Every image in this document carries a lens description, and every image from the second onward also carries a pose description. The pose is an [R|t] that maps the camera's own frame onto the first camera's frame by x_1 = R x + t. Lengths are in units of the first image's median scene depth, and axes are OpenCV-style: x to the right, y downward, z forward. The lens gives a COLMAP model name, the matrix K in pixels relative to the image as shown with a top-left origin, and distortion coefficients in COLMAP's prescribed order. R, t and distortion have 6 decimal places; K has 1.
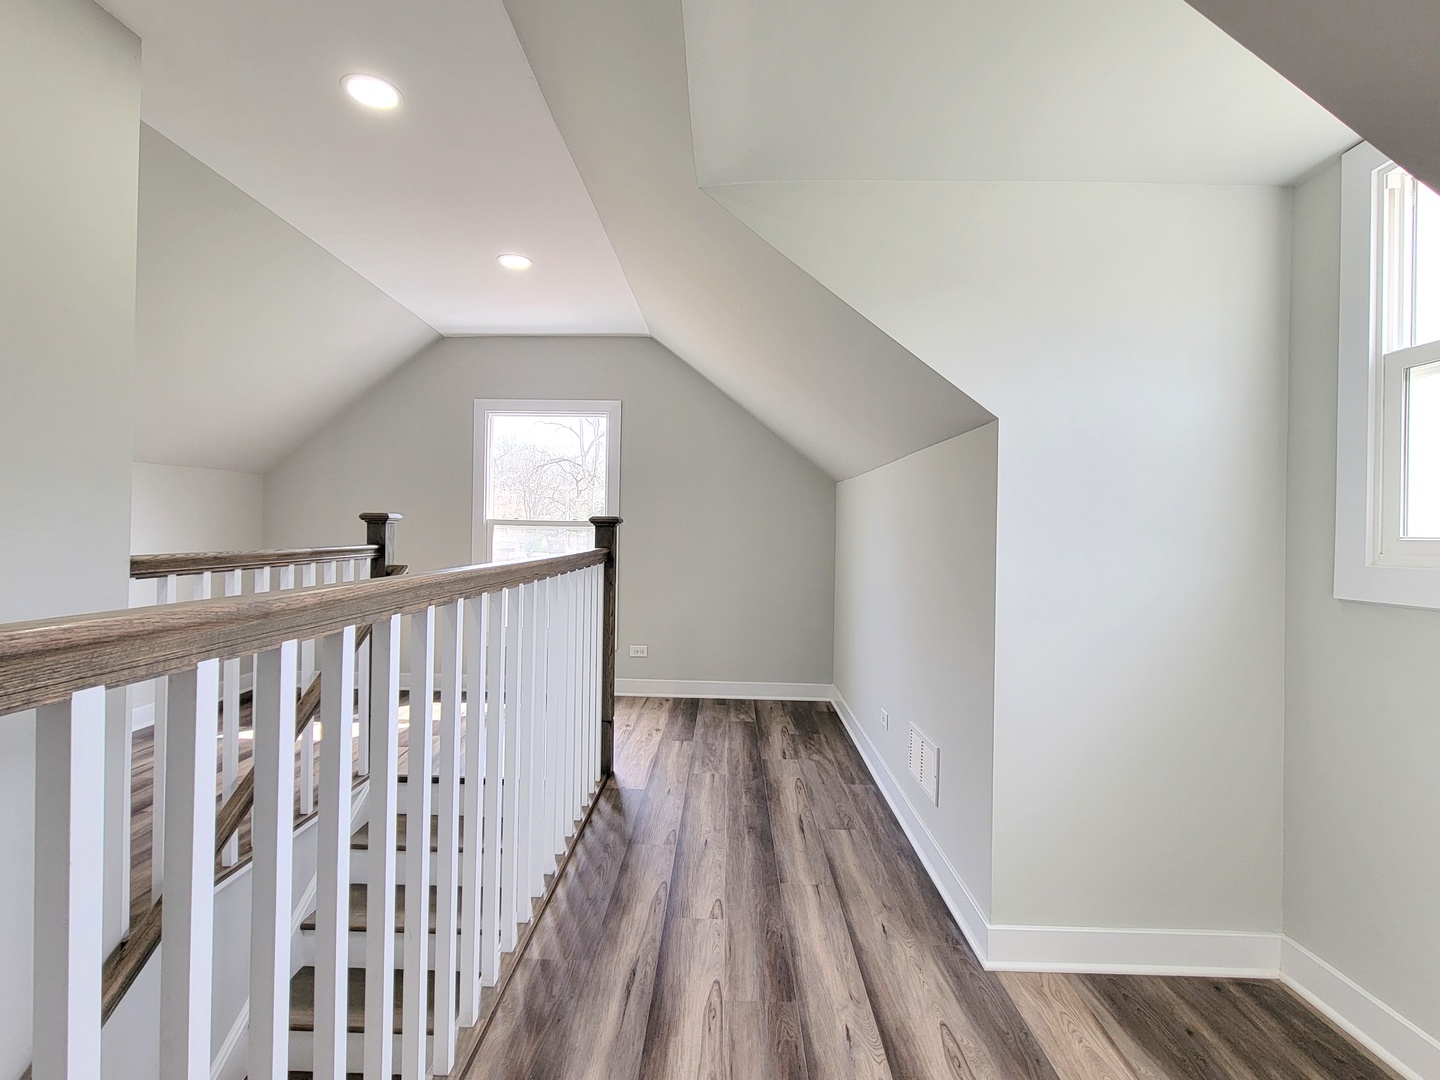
lens RADIAL K [[692.0, 0, 724.5], [0, 692.0, 546.9], [0, 0, 1]] dist [0.004917, -0.002618]
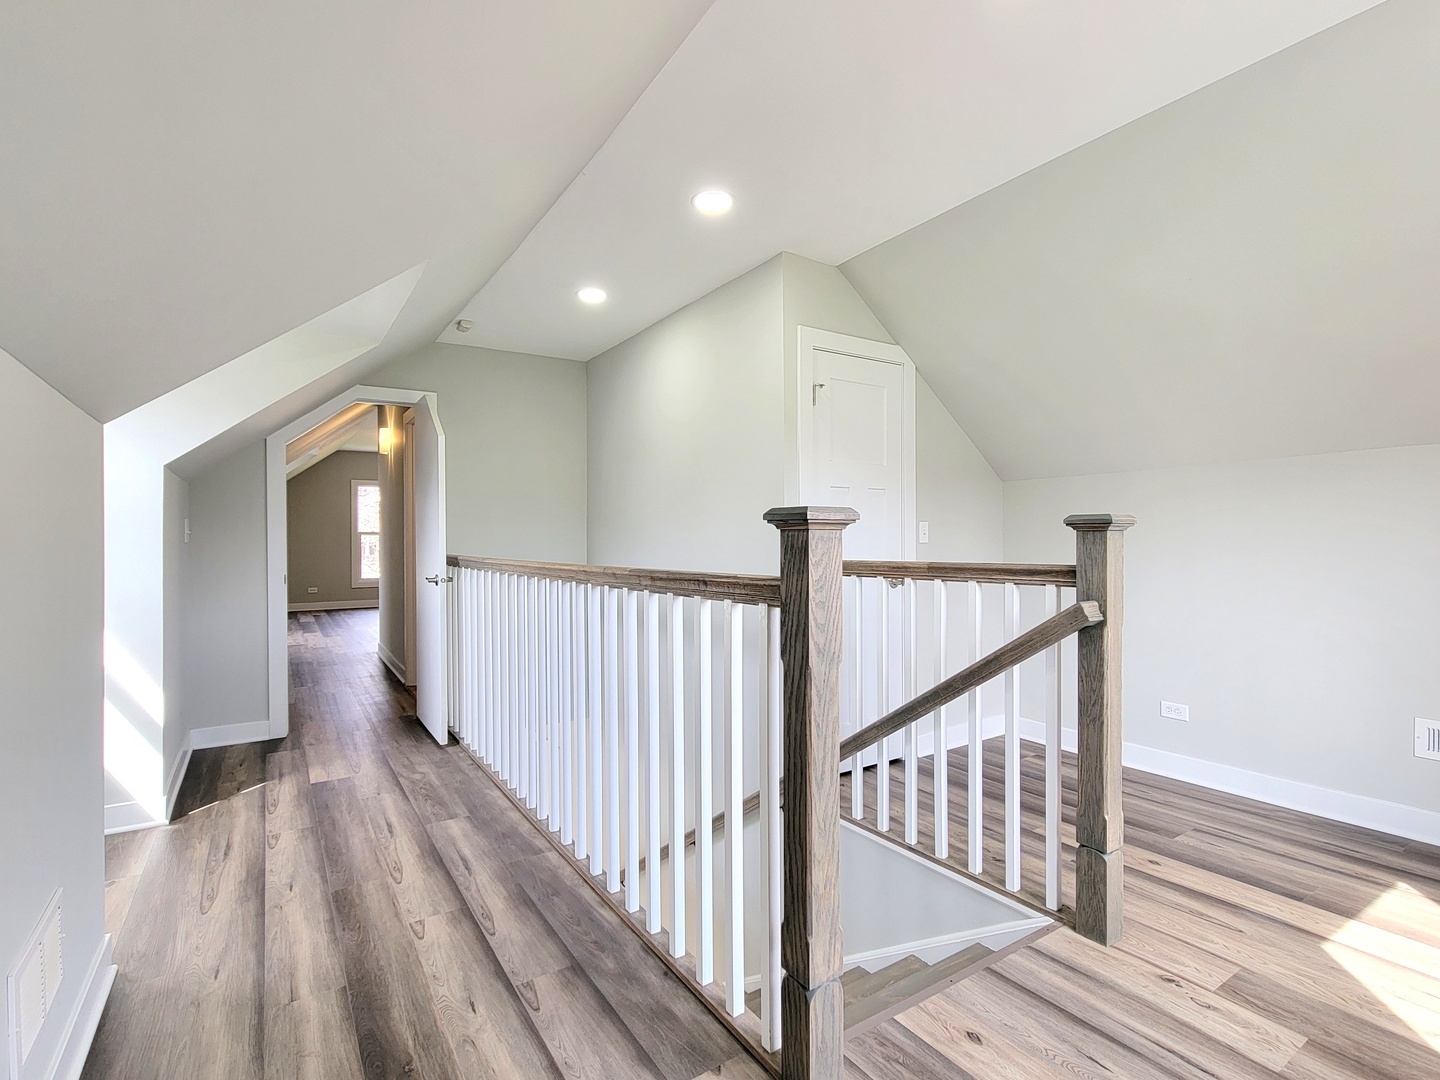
lens RADIAL K [[692.0, 0, 712.0], [0, 692.0, 536.8], [0, 0, 1]] dist [0.004917, -0.002618]
pose [[-0.840177, -0.010728, -0.542206, 0.179698], [-0.009758, 0.999942, -0.004663, -0.025969], [0.542225, 0.001373, -0.840232, 2.073583]]
